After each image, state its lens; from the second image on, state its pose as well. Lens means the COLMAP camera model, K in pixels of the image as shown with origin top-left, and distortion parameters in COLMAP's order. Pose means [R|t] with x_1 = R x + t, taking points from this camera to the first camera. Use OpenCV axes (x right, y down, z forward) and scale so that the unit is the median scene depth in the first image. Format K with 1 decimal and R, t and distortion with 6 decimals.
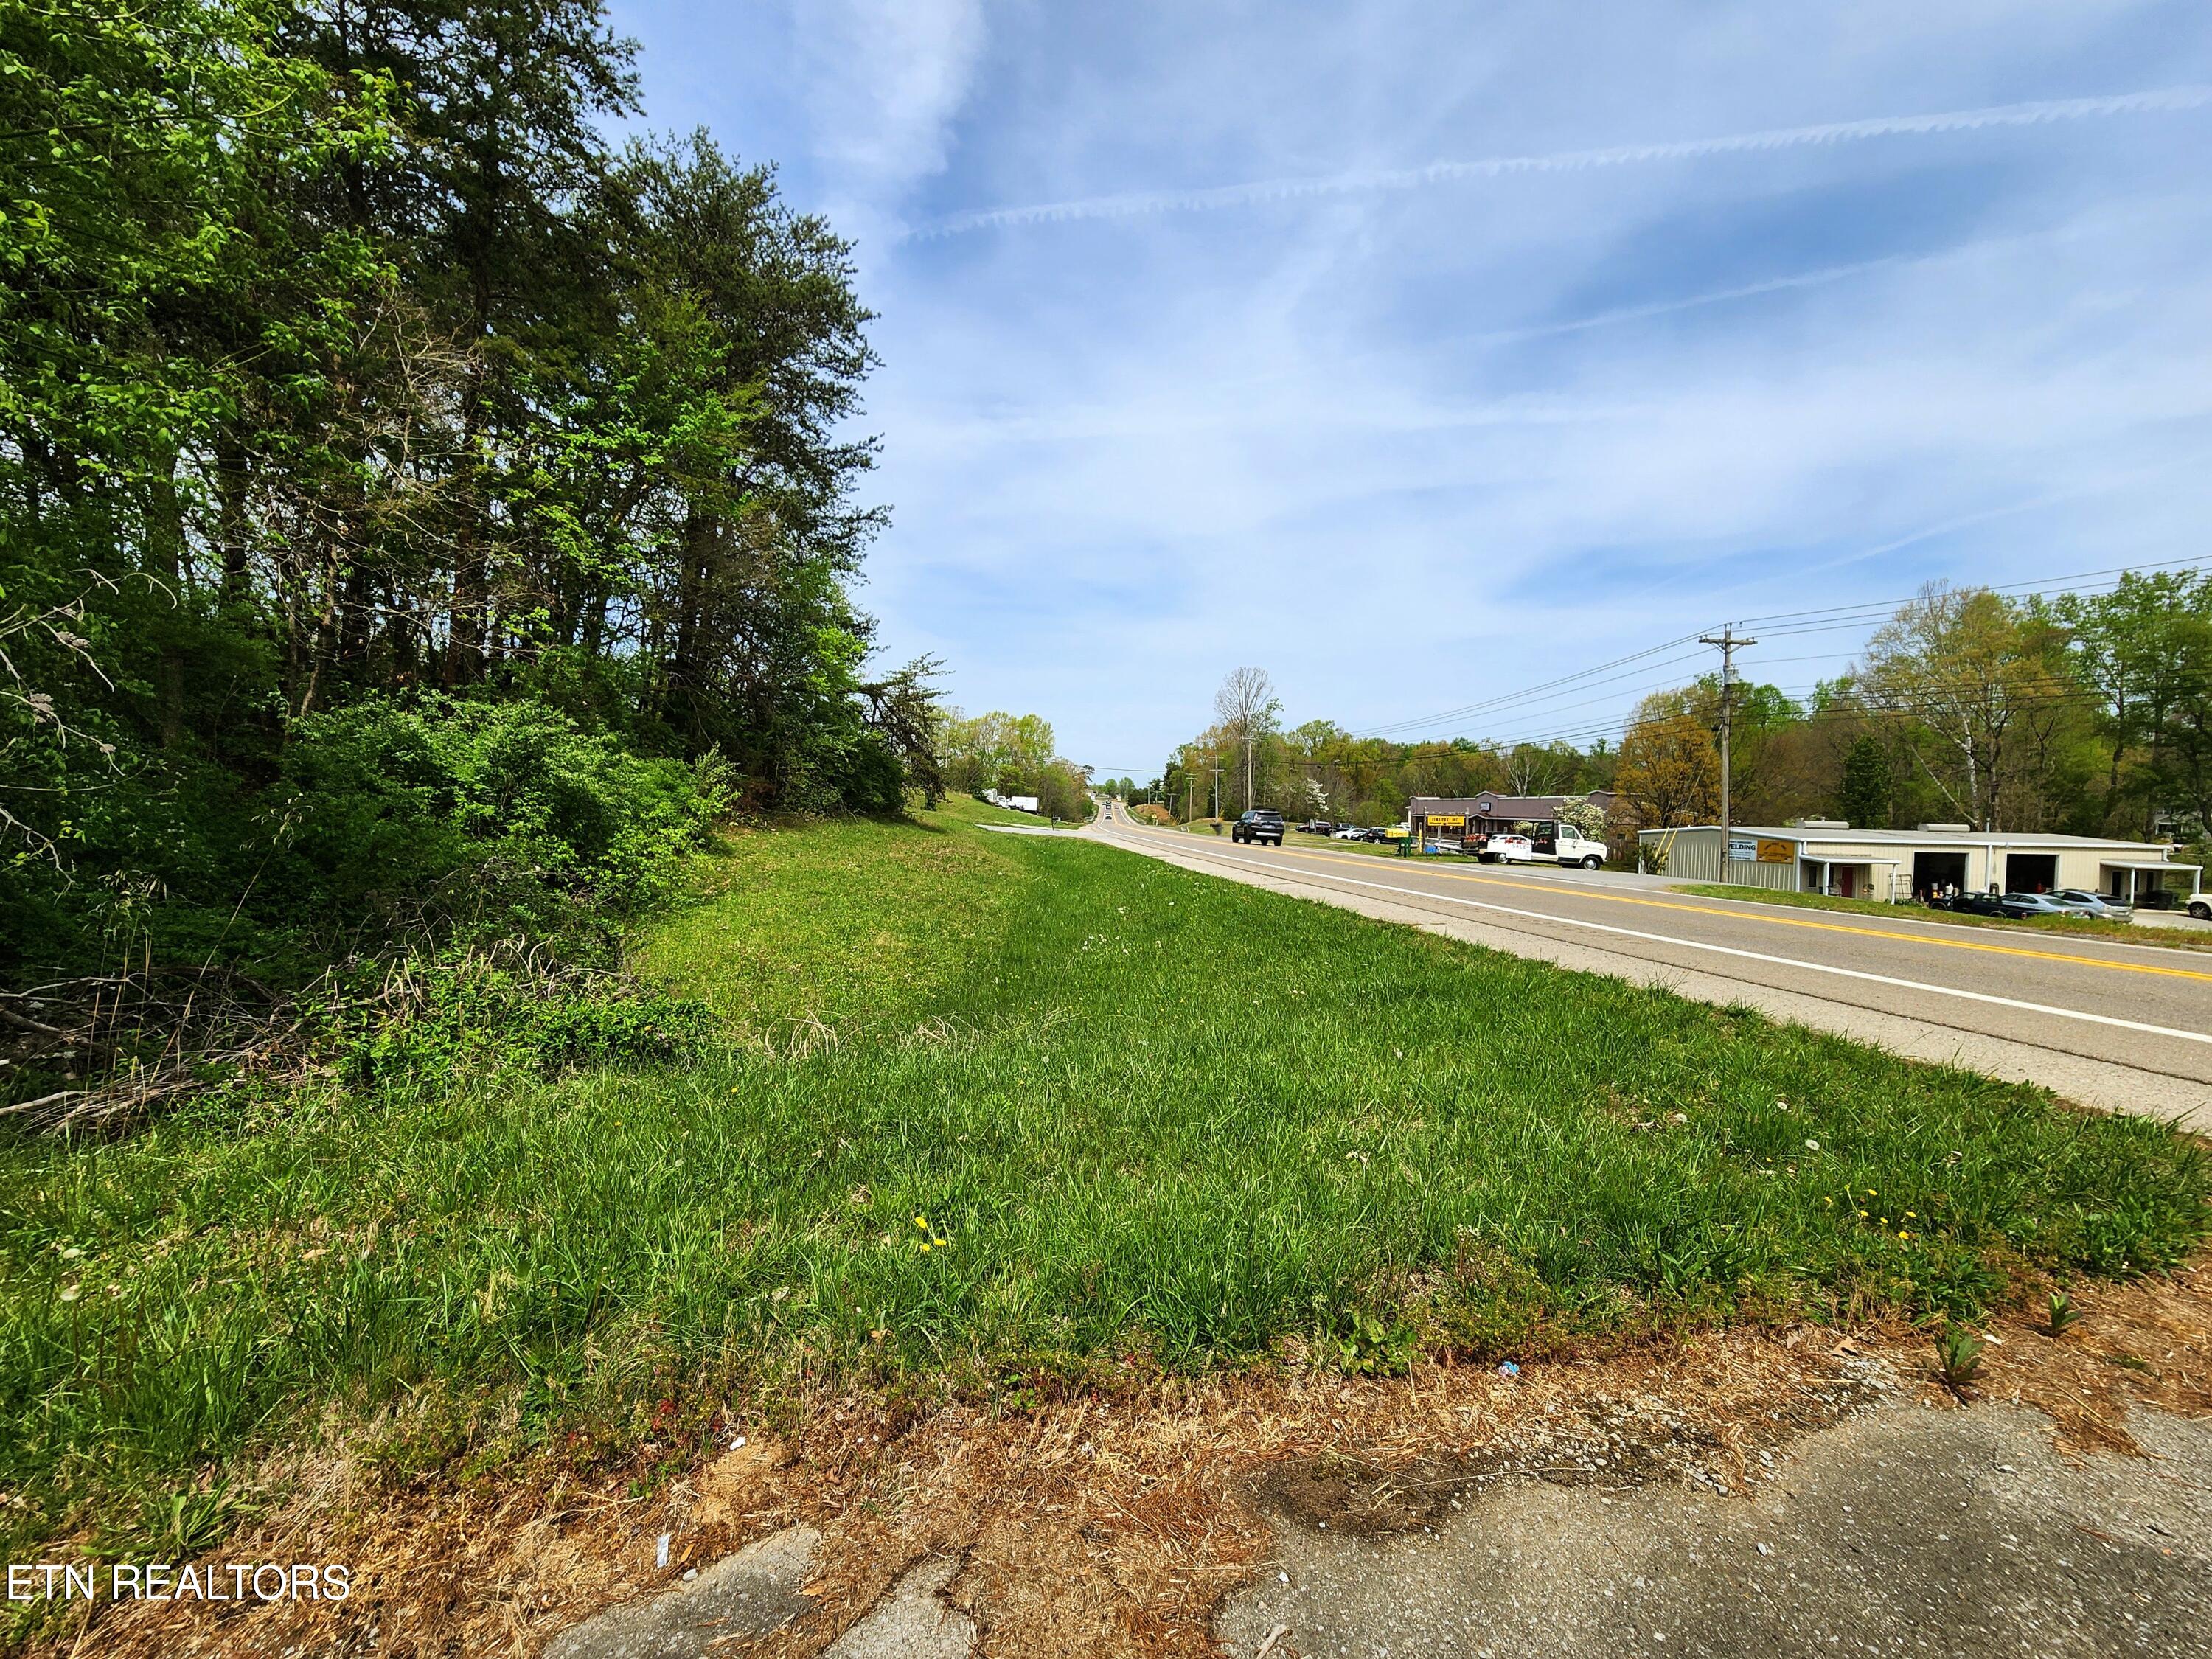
lens RADIAL K [[908.4, 0, 1104.5], [0, 908.4, 826.5], [0, 0, 1]] dist [-0.003541, 0.001150]
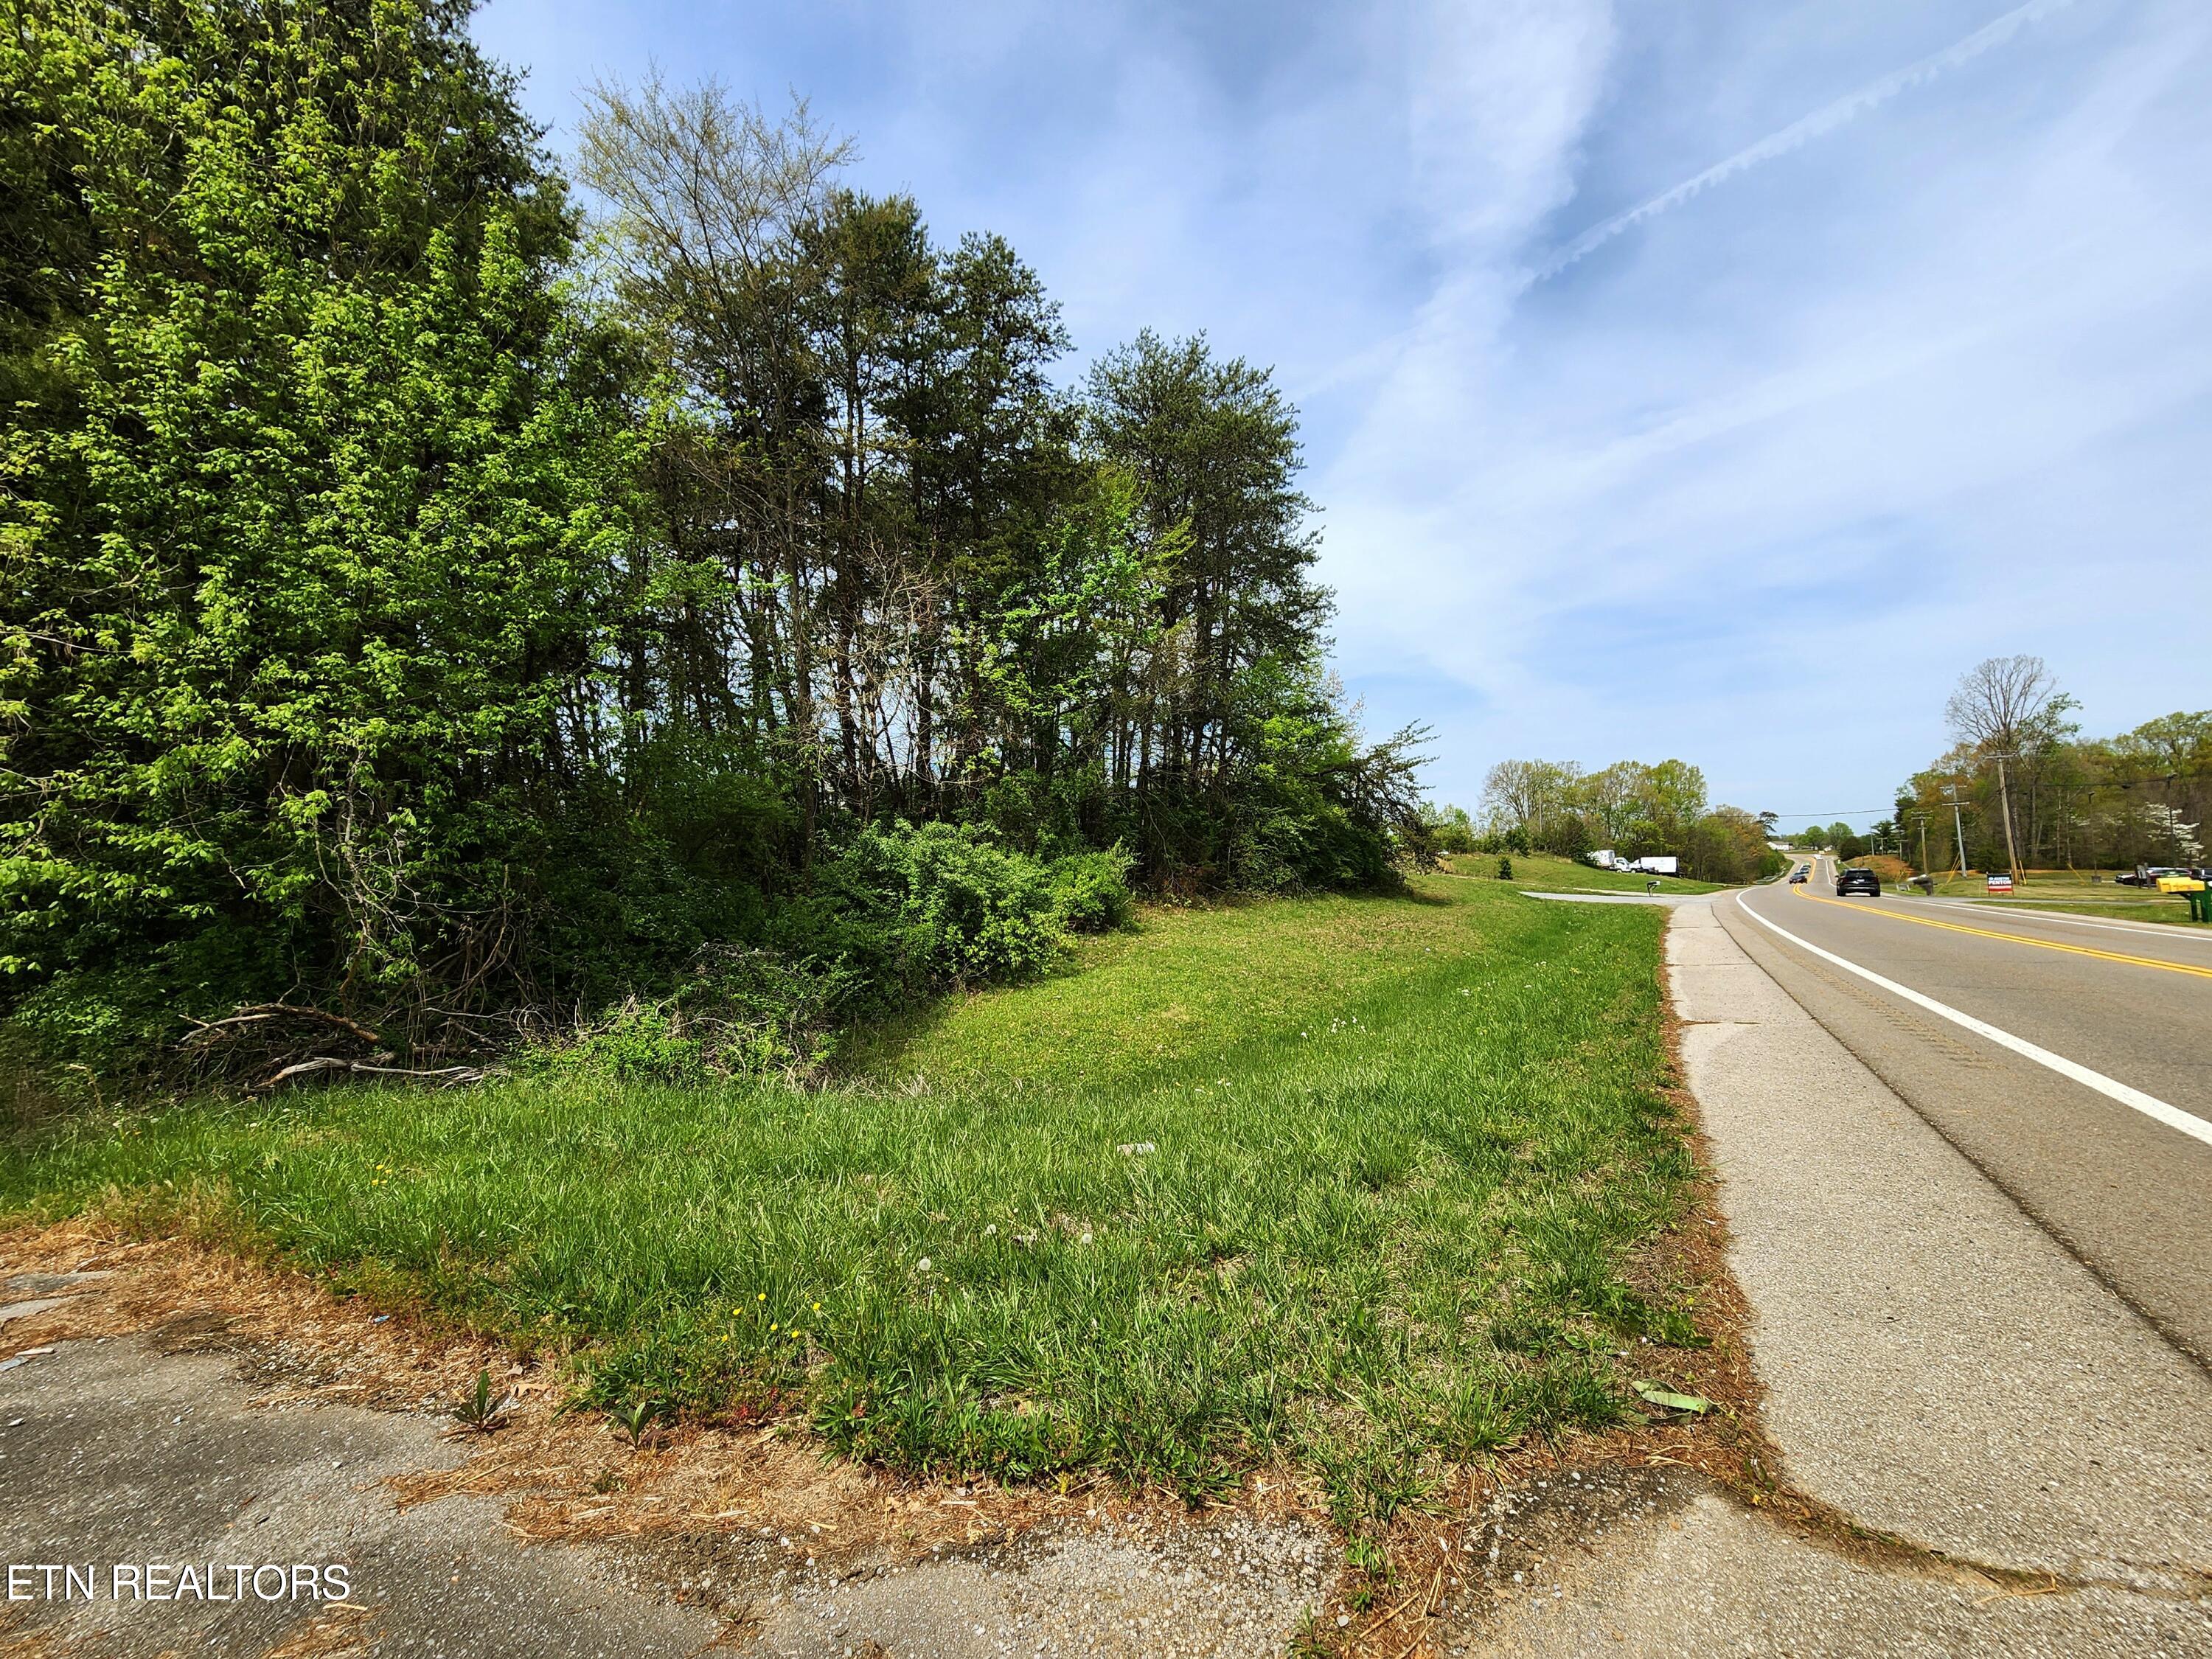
lens RADIAL K [[908.4, 0, 1102.5], [0, 908.4, 824.3], [0, 0, 1]] dist [-0.003541, 0.001150]
pose [[0.786088, -0.083265, -0.612481, 0.195075], [0.032347, 0.995069, -0.093761, -0.000371], [0.617268, 0.053892, 0.784905, 0.046273]]
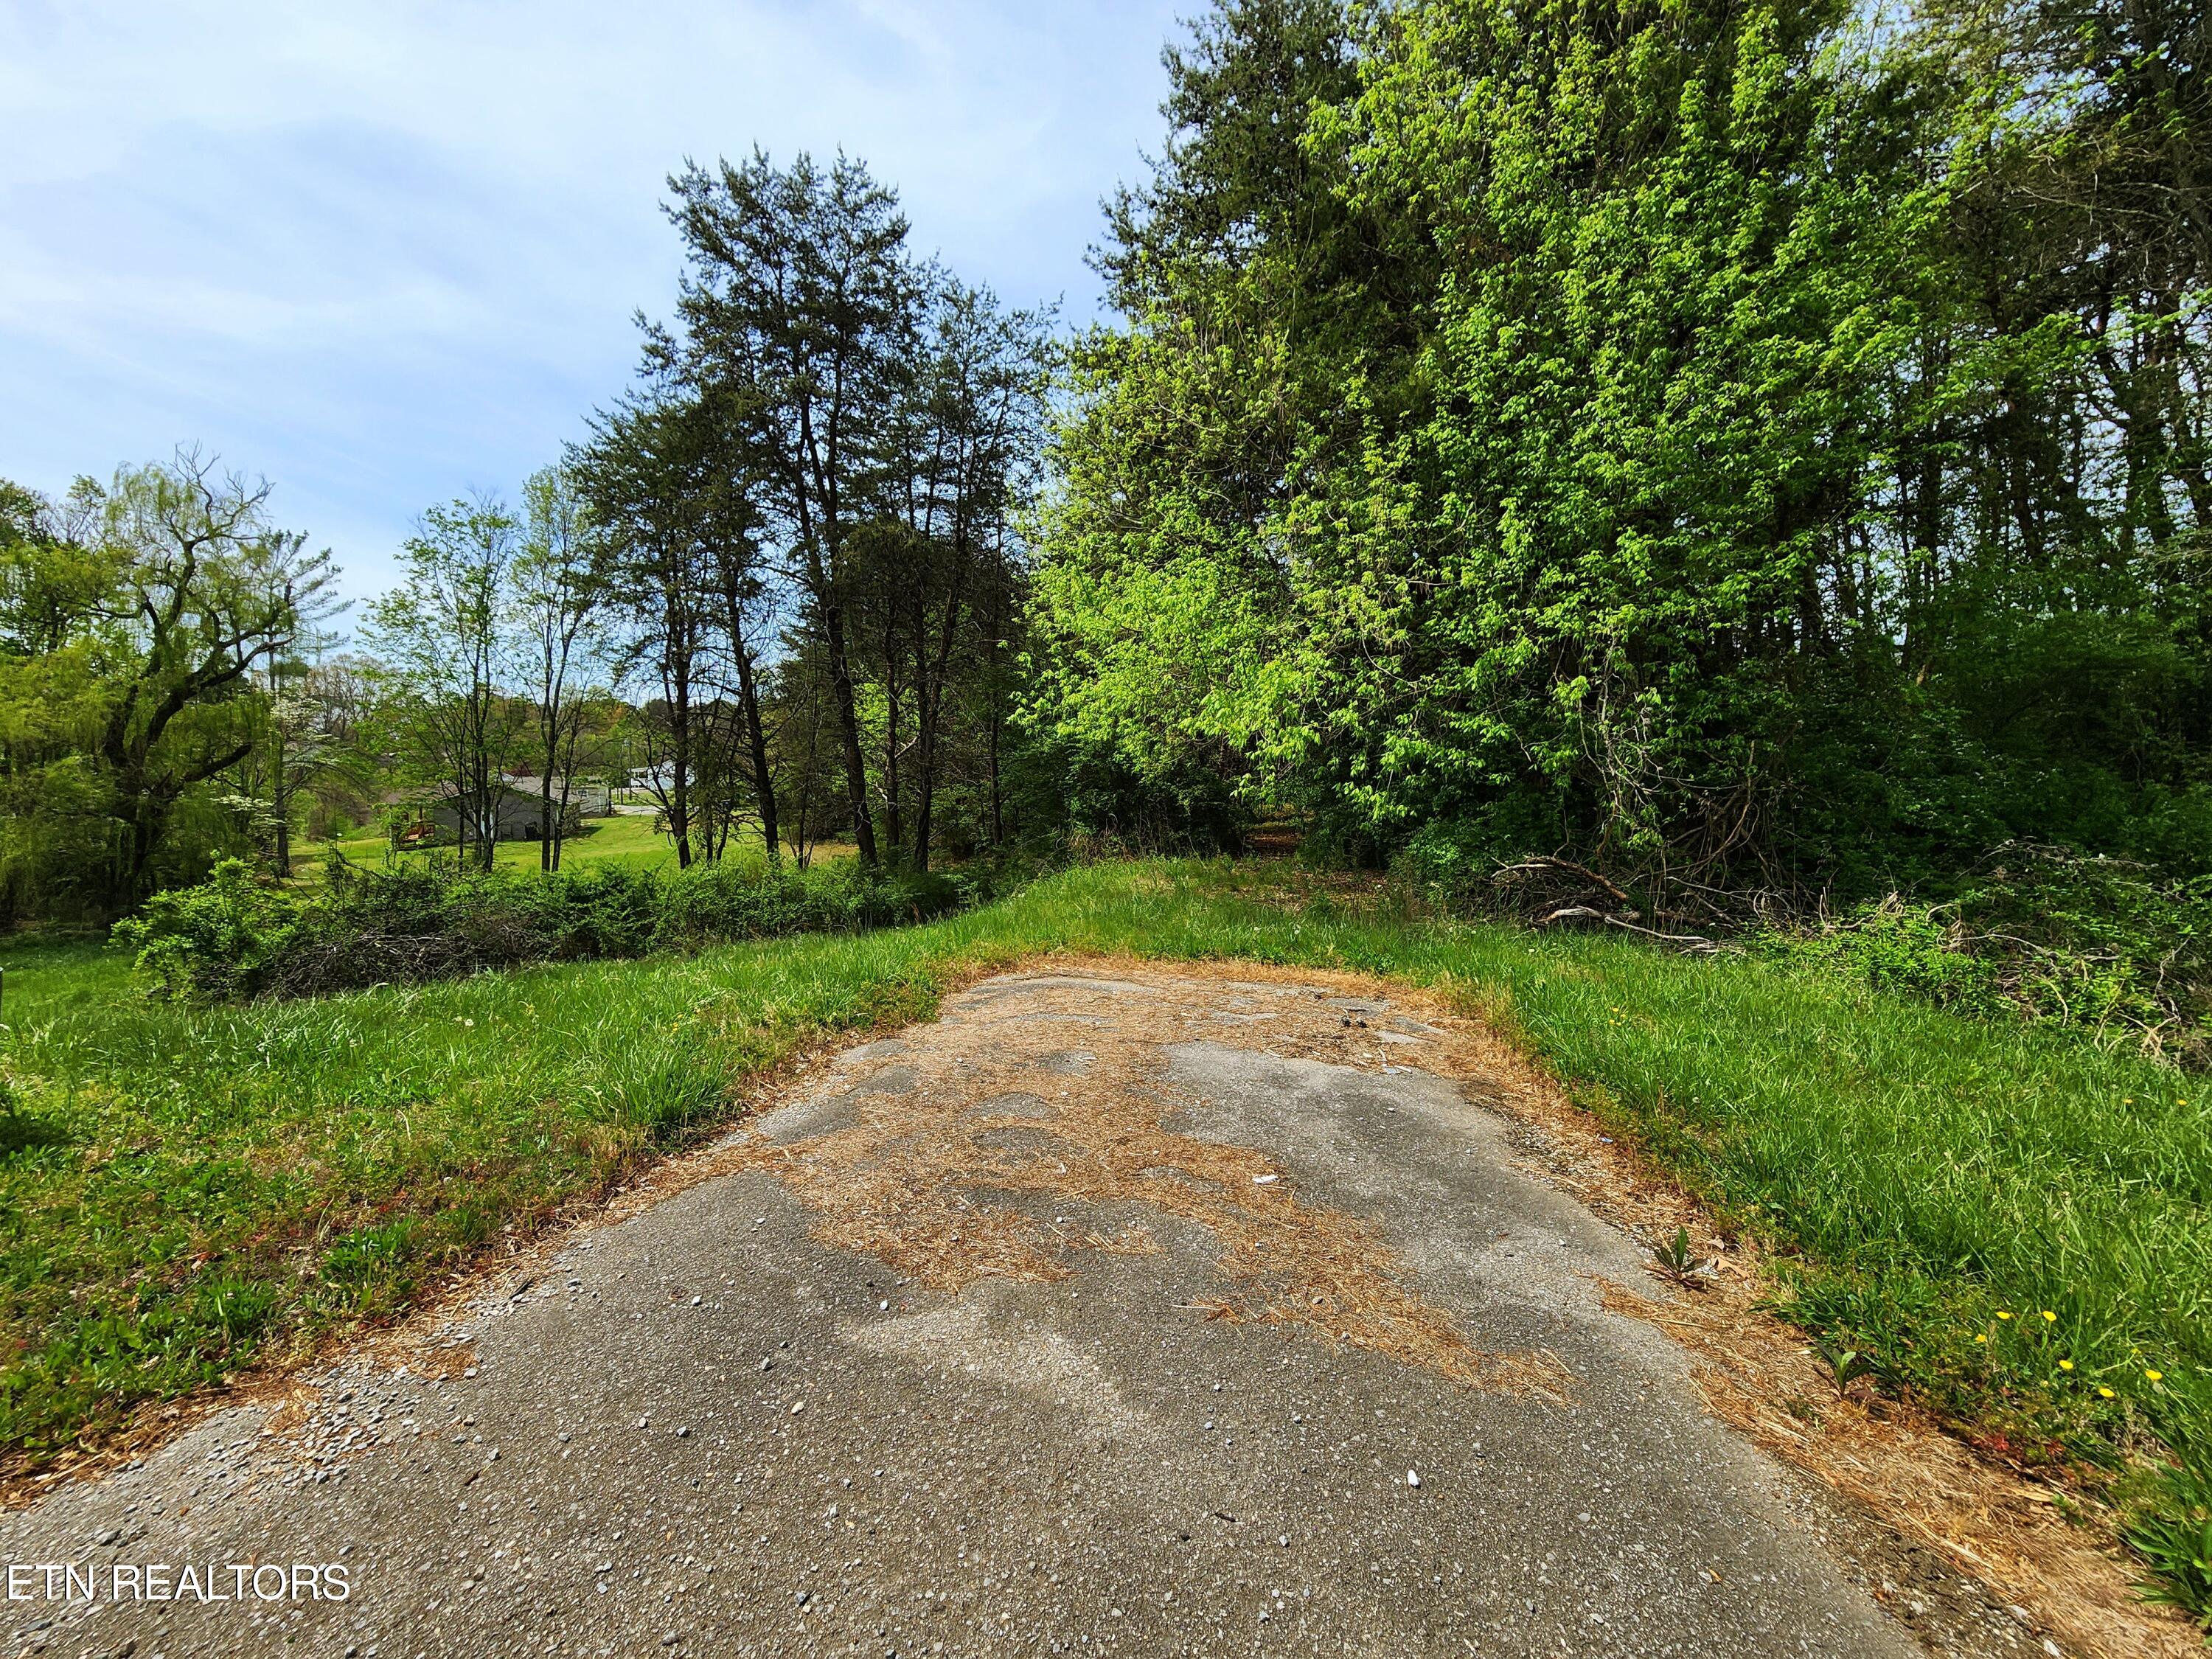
lens RADIAL K [[908.4, 0, 1110.5], [0, 908.4, 825.2], [0, 0, 1]] dist [-0.003541, 0.001150]
pose [[-0.290822, 0.027482, -0.956382, 0.191512], [-0.026999, 0.998954, 0.036915, 0.000290], [0.956396, 0.036557, -0.289776, 0.051483]]
